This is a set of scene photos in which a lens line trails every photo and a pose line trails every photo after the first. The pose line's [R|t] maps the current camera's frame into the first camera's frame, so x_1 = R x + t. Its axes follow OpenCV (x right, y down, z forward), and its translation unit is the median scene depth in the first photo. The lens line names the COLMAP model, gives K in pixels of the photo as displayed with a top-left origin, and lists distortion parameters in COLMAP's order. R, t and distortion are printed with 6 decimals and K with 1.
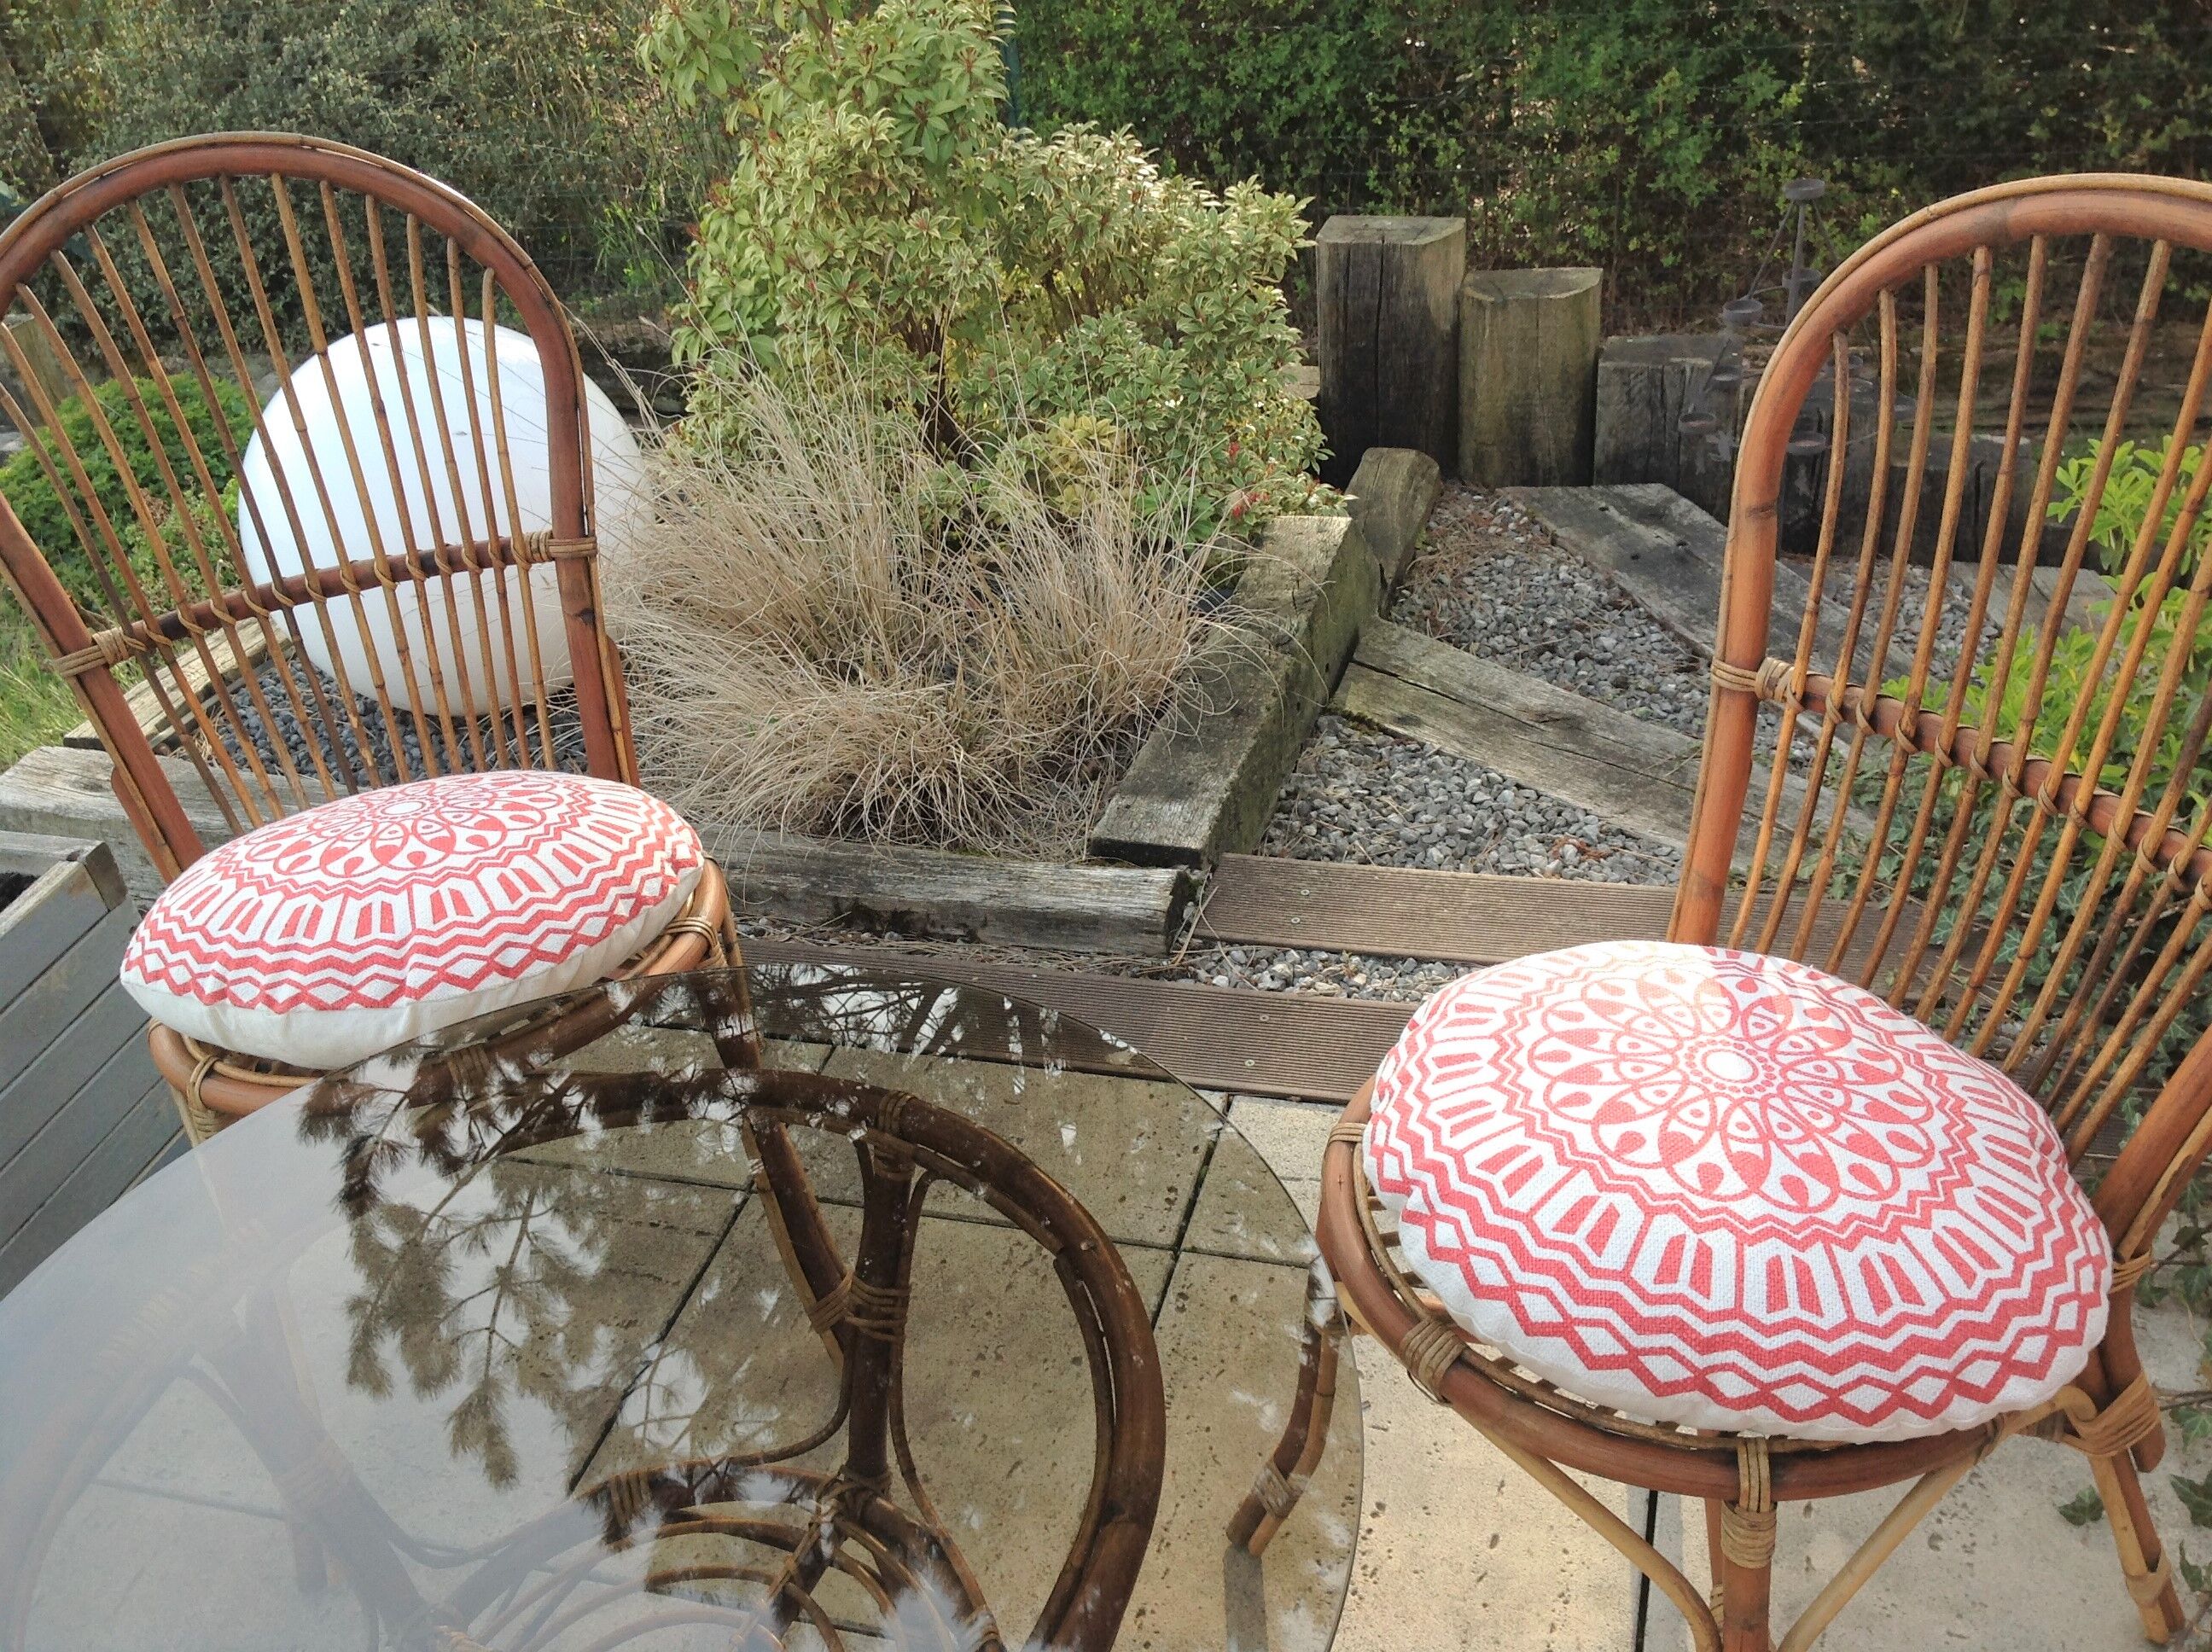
lens RADIAL K [[2086.6, 0, 1093.6], [0, 2086.6, 833.8], [0, 0, 1]] dist [0.009566, 0.000000]
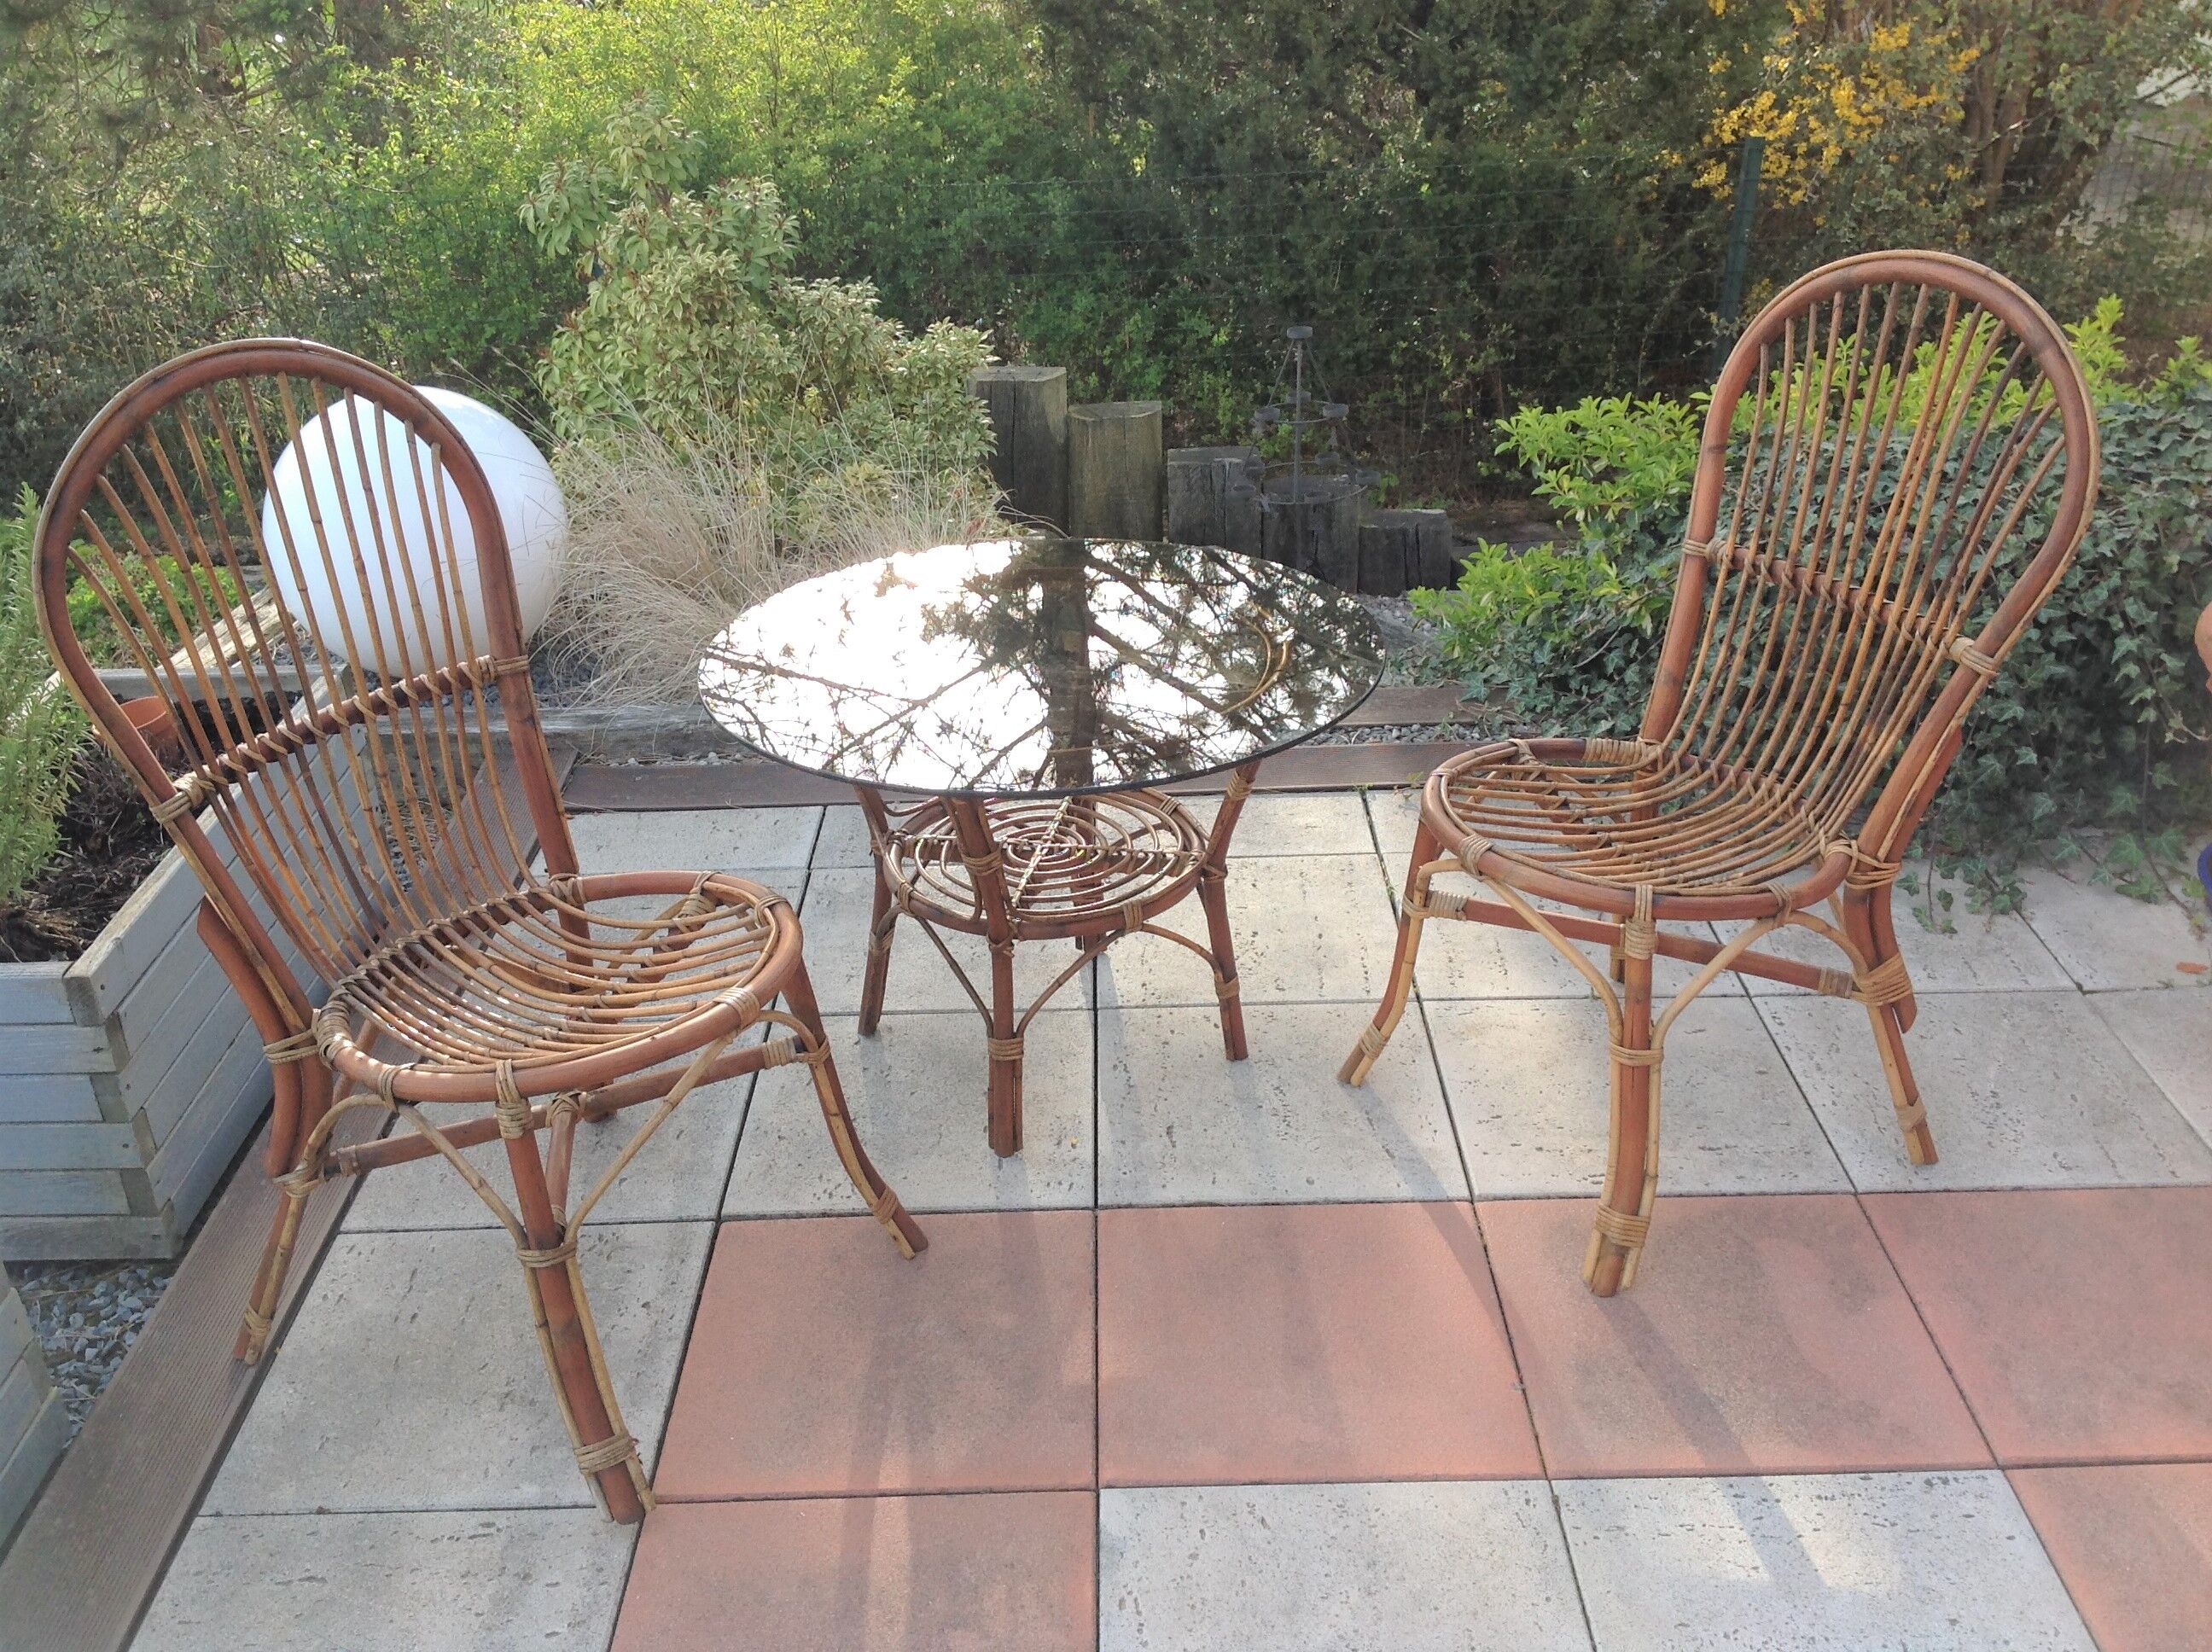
lens RADIAL K [[2086.6, 0, 1109.8], [0, 2086.6, 851.4], [0, 0, 1]] dist [0.009566, 0.000000]
pose [[0.954564, -0.060294, 0.291841, -0.307391], [0.101339, 0.986632, -0.127625, 0.290470], [-0.280245, 0.151402, 0.947914, -0.407463]]
